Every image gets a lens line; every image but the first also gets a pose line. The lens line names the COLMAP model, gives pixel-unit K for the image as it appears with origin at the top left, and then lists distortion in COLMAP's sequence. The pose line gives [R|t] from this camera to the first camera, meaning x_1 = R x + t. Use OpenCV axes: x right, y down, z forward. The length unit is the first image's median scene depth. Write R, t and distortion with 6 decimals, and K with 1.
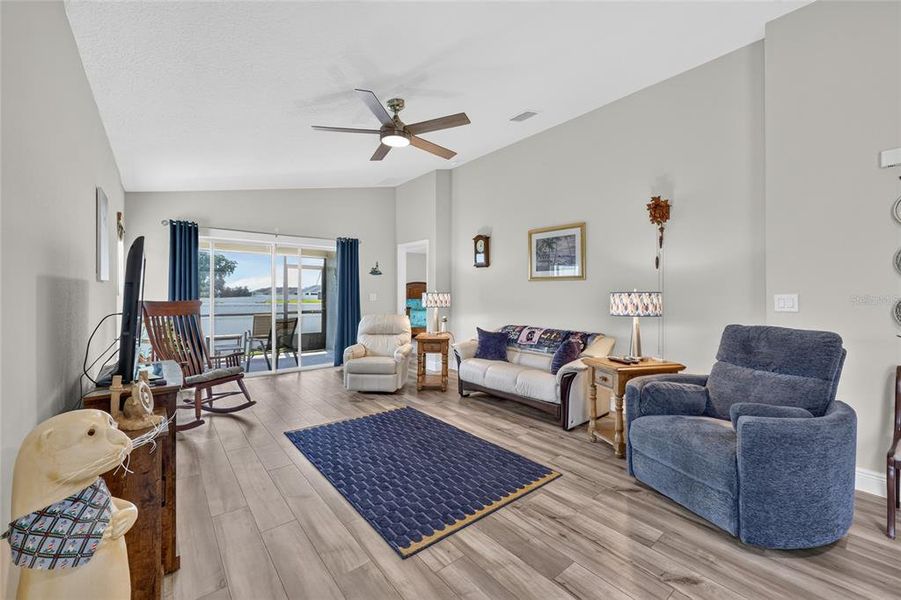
lens RADIAL K [[365.9, 0, 455.1], [0, 365.9, 294.9], [0, 0, 1]] dist [0.000872, 0.000372]
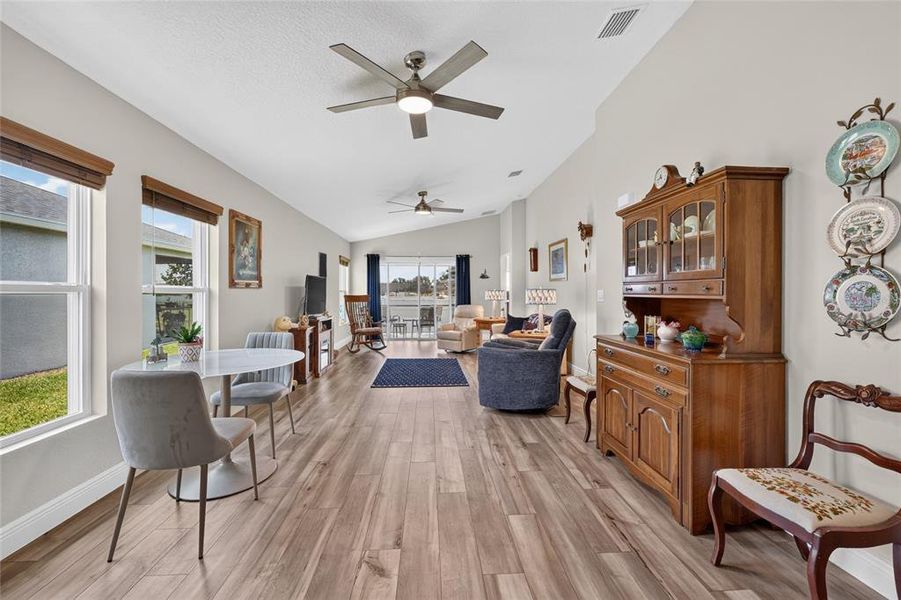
lens RADIAL K [[365.9, 0, 451.0], [0, 365.9, 296.0], [0, 0, 1]] dist [0.000872, 0.000372]
pose [[0.815534, 0.002651, -0.578704, 0.719758], [-0.000345, 0.999992, 0.004095, 0.010853], [0.578710, -0.003139, 0.815528, -0.333234]]
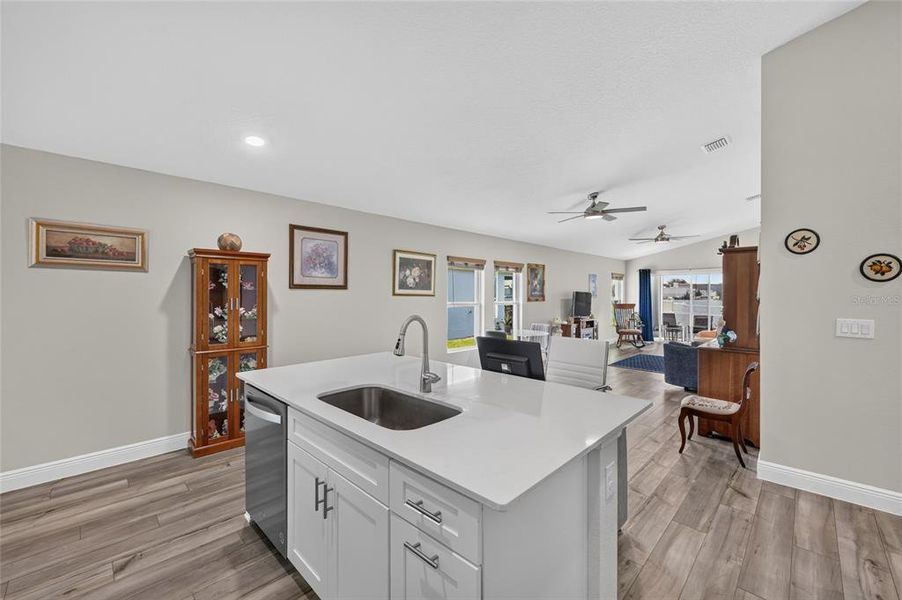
lens RADIAL K [[366.3, 0, 451.4], [0, 366.3, 296.9], [0, 0, 1]] dist [0.000872, 0.000372]
pose [[0.117510, 0.002543, -0.993068, 1.447744], [-0.003911, 0.999990, 0.002098, -0.026282], [0.993064, 0.003637, 0.117519, -0.491614]]
